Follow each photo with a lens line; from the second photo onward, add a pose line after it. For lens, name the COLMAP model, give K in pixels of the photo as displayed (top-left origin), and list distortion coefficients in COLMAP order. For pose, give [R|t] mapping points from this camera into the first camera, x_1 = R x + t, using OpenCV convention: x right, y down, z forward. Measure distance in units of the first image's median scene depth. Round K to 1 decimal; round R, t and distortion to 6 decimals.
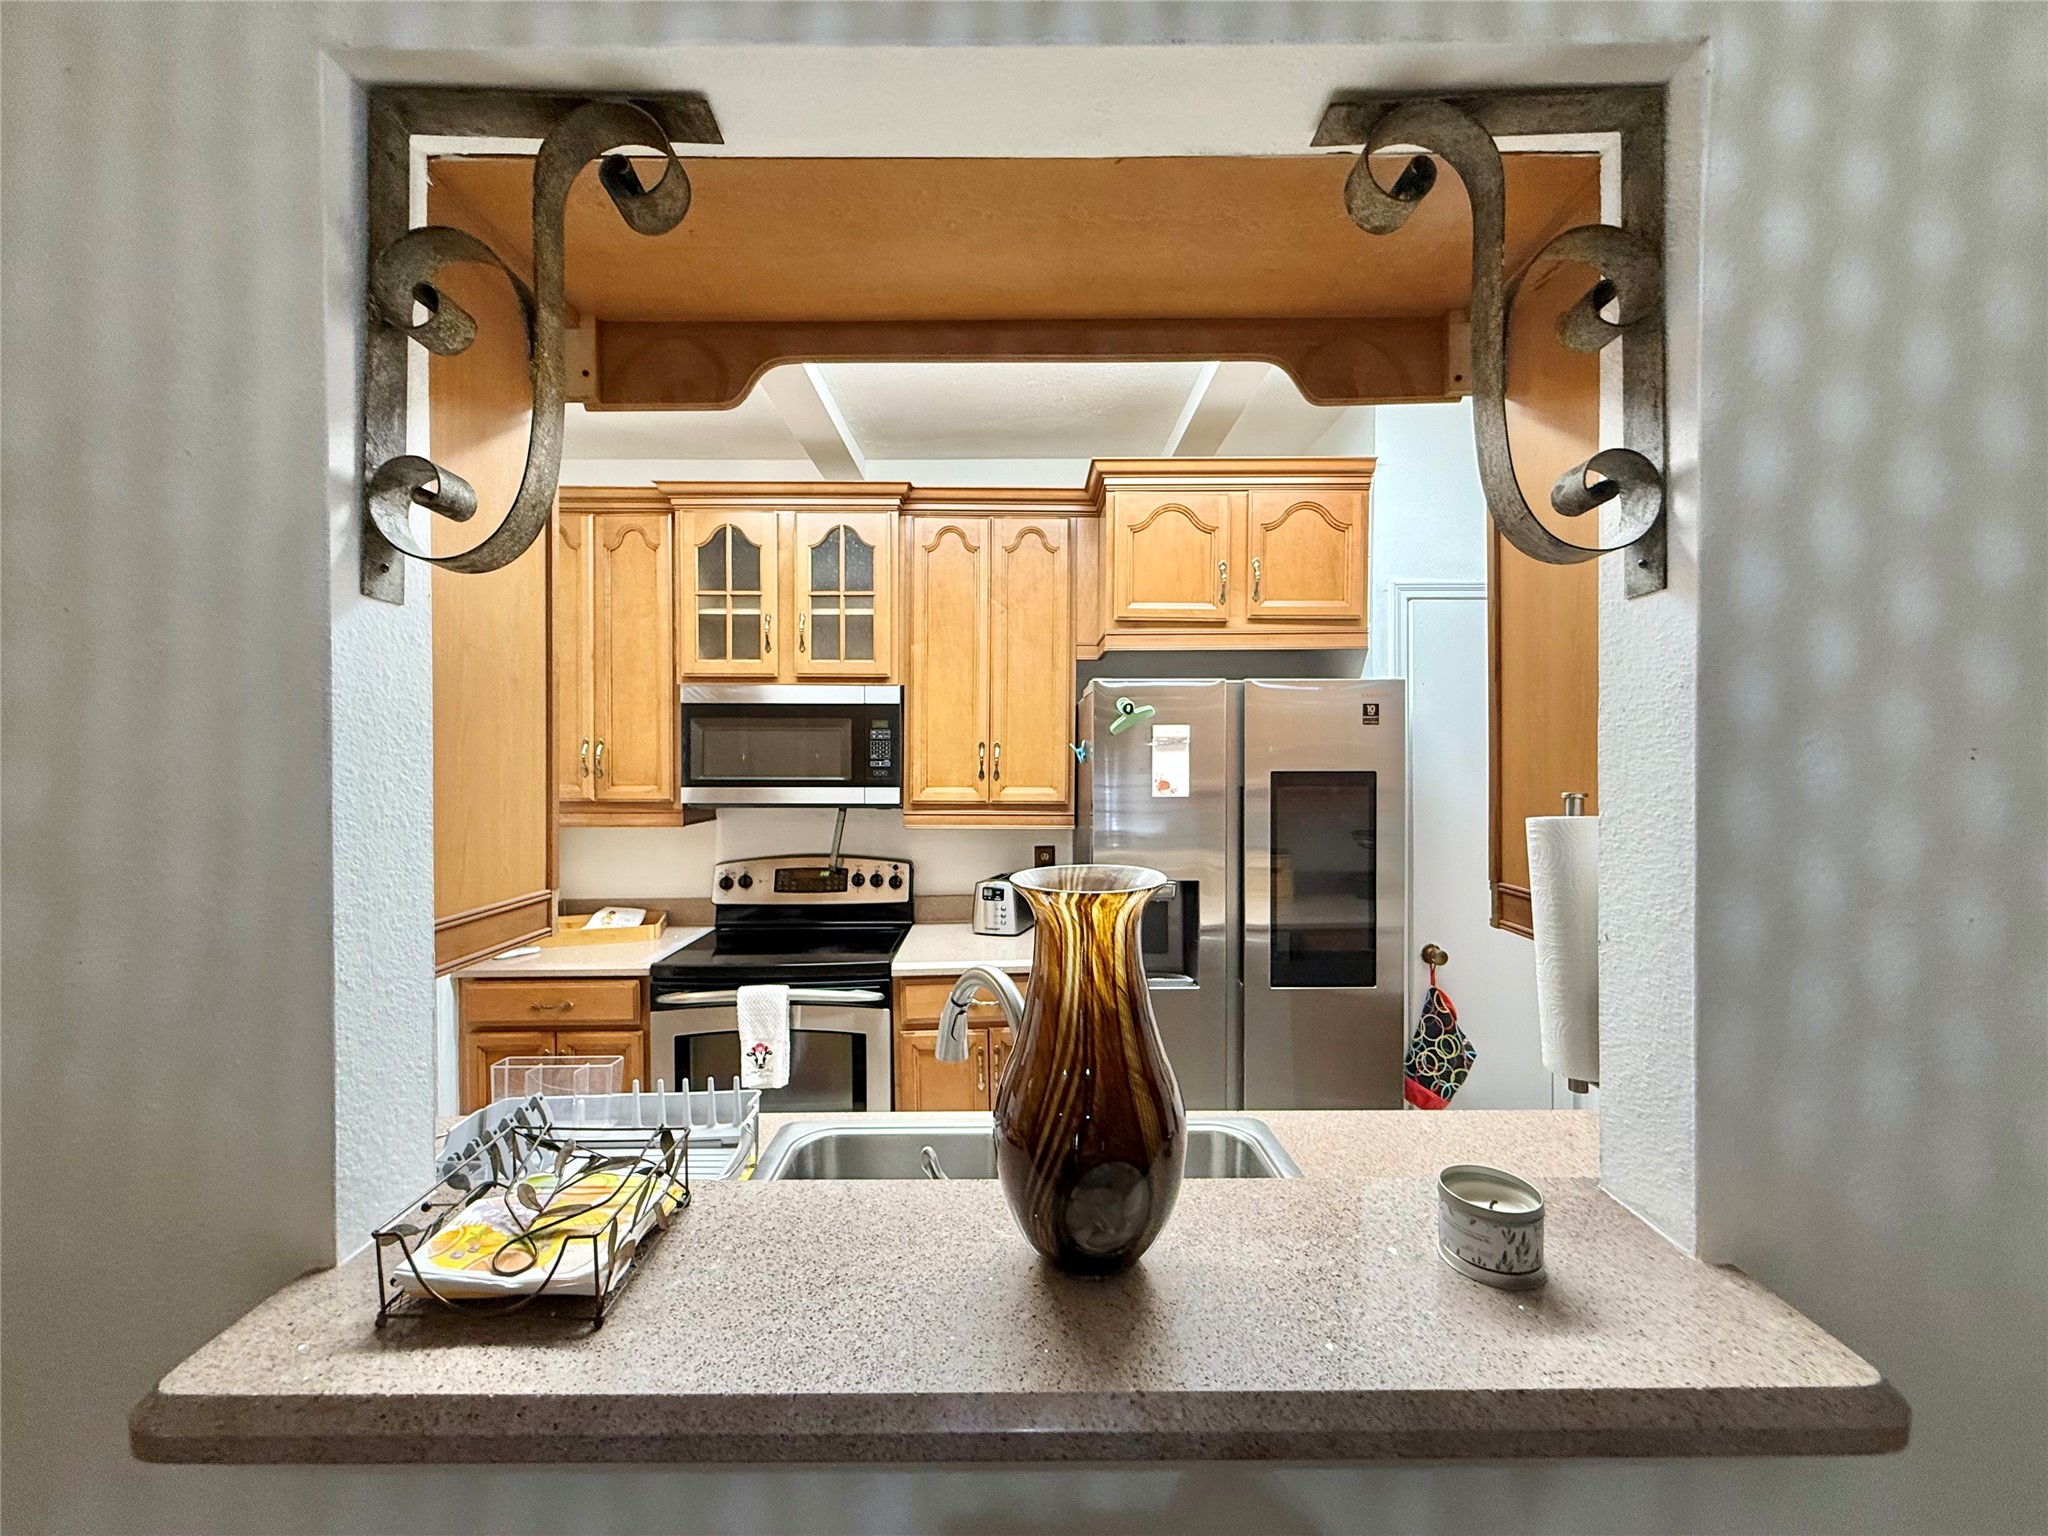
lens RADIAL K [[815.8, 0, 1024.0], [0, 815.8, 768.0], [0, 0, 1]] dist [0.001164, -0.000309]
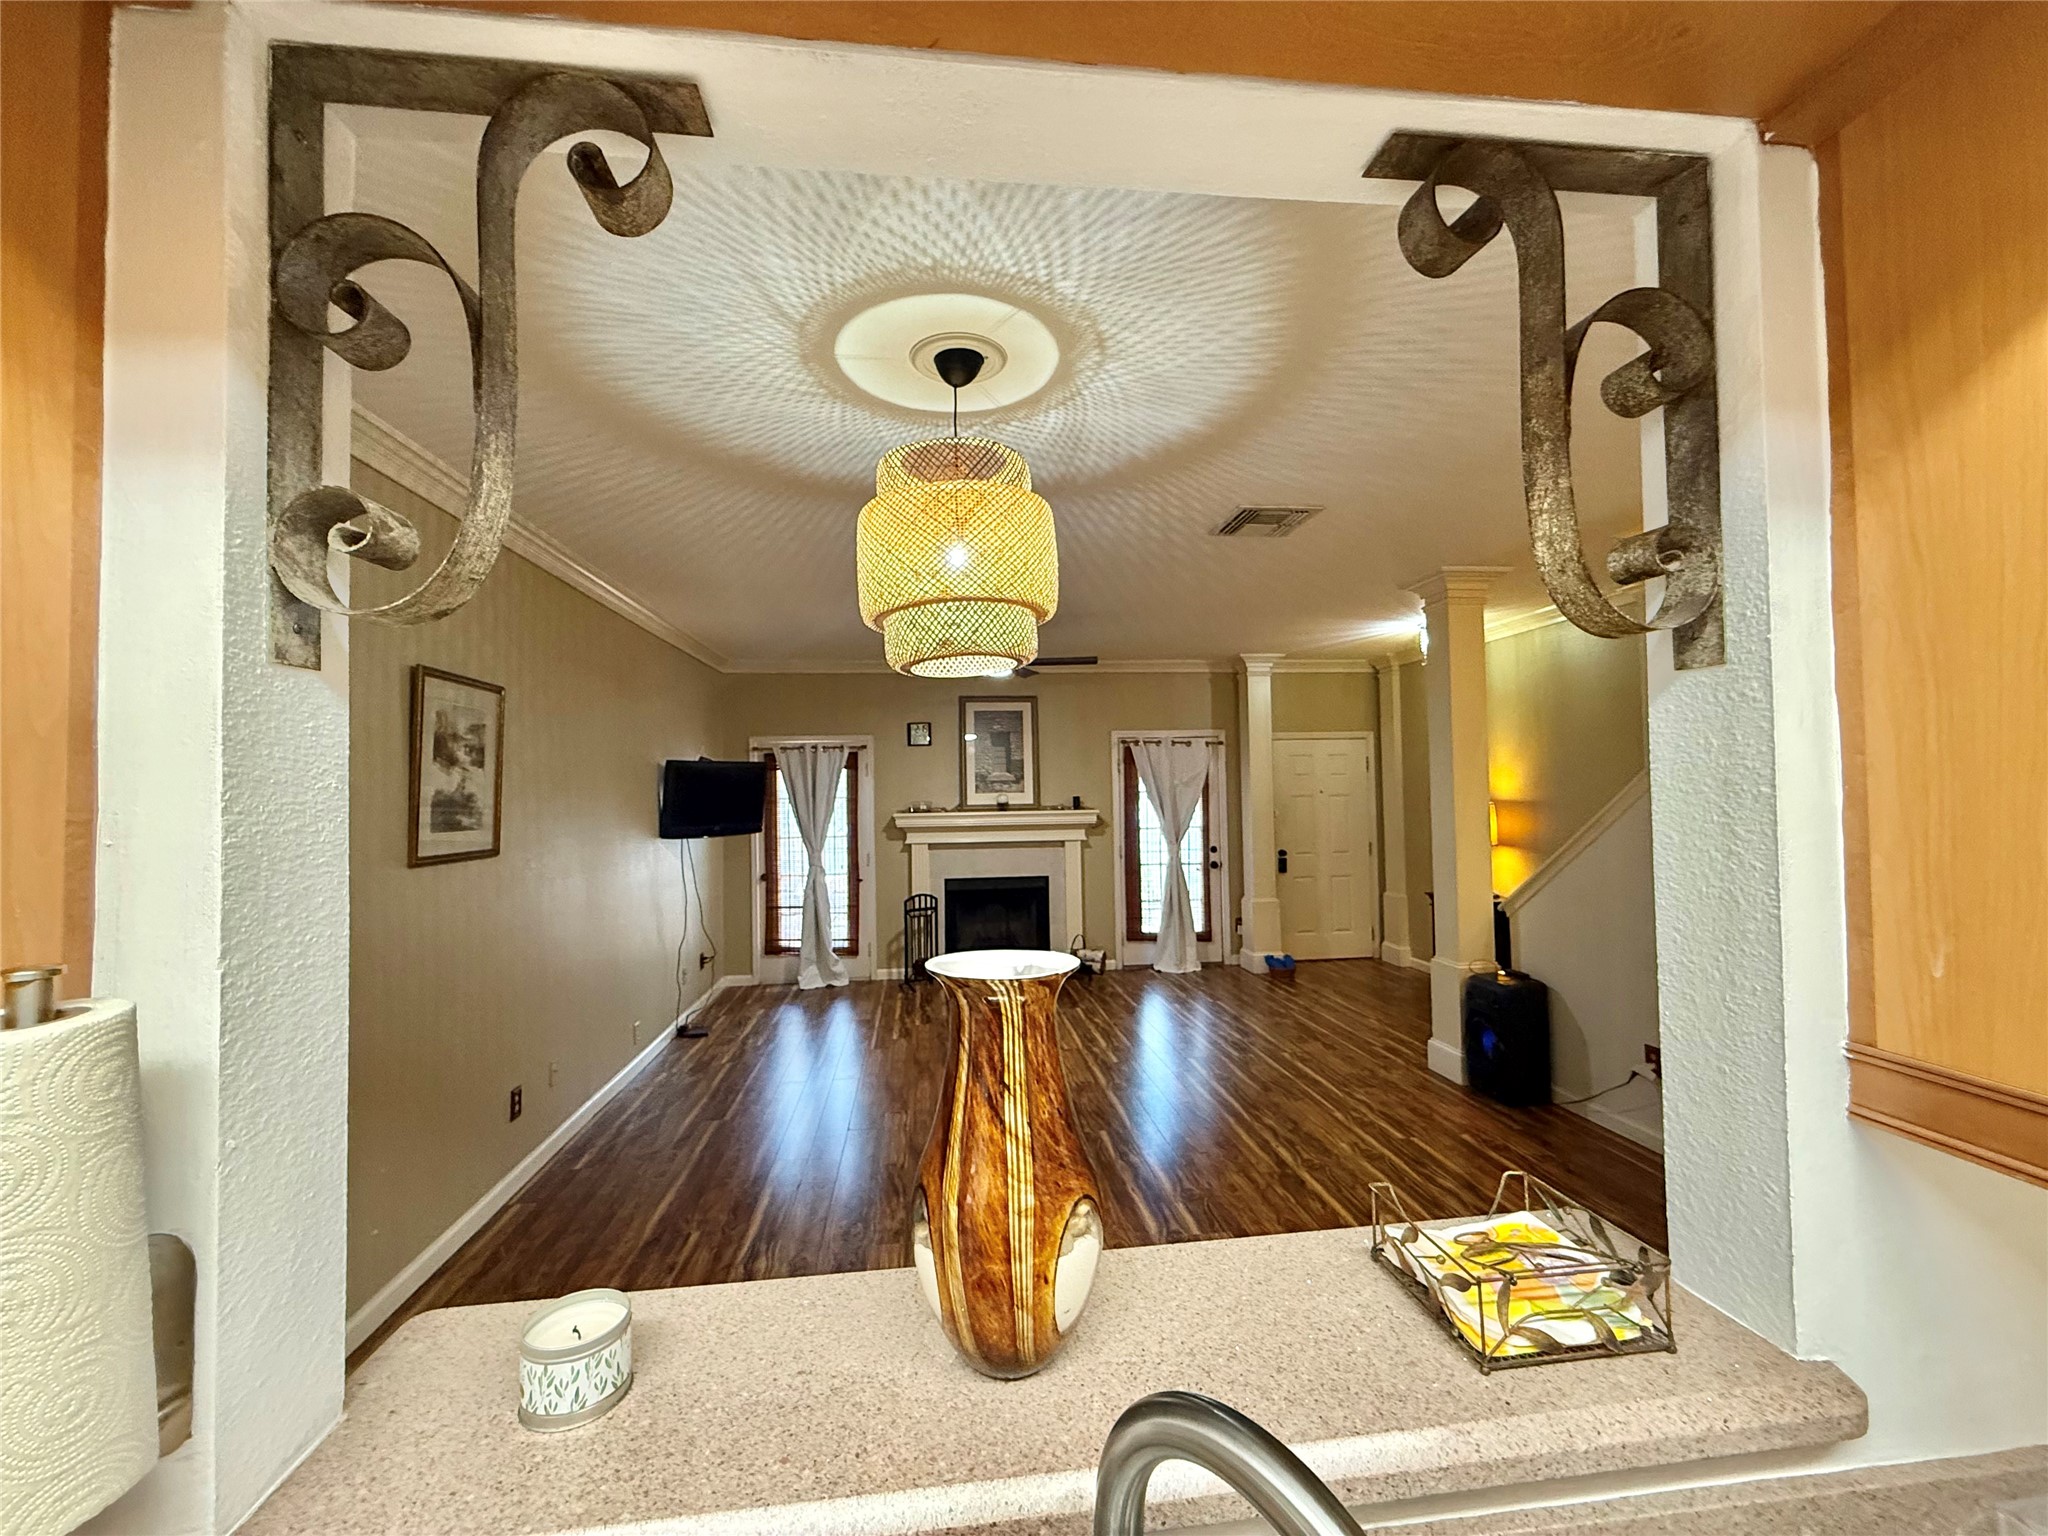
lens RADIAL K [[815.8, 0, 1024.0], [0, 815.8, 768.0], [0, 0, 1]] dist [0.001164, -0.000309]
pose [[-0.994047, 0.020478, -0.107011, 0.136962], [0.022030, 0.999668, -0.013342, -0.086807], [0.106702, -0.015620, -0.994168, 1.864227]]
